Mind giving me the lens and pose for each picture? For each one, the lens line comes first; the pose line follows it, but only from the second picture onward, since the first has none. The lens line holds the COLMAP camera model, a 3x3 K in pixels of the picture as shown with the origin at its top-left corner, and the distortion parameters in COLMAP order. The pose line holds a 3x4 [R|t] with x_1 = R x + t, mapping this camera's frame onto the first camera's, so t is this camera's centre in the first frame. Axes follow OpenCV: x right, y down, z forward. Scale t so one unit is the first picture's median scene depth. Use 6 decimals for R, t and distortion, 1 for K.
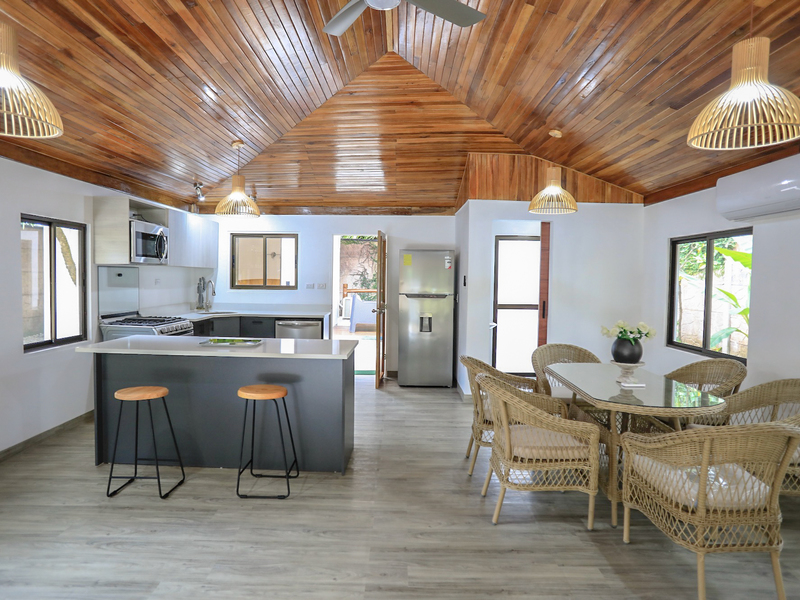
lens RADIAL K [[515.1, 0, 399.1], [0, 515.1, 298.9], [0, 0, 1]] dist [-0.074408, 0.056891]
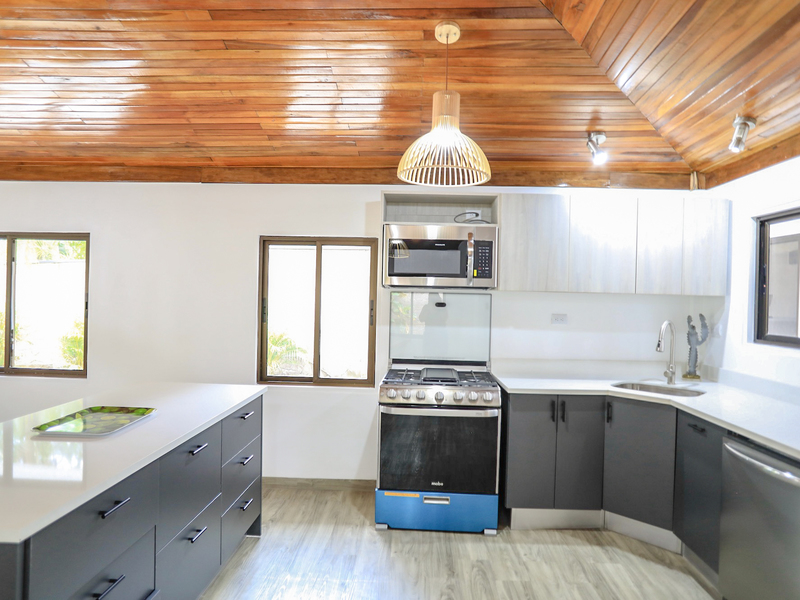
lens RADIAL K [[515.1, 0, 399.1], [0, 515.1, 298.9], [0, 0, 1]] dist [-0.074408, 0.056891]
pose [[-0.029203, -0.008759, -0.999535, 0.155489], [-0.065114, 0.997854, -0.006842, -0.047122], [0.997450, 0.064884, -0.029711, 0.977753]]
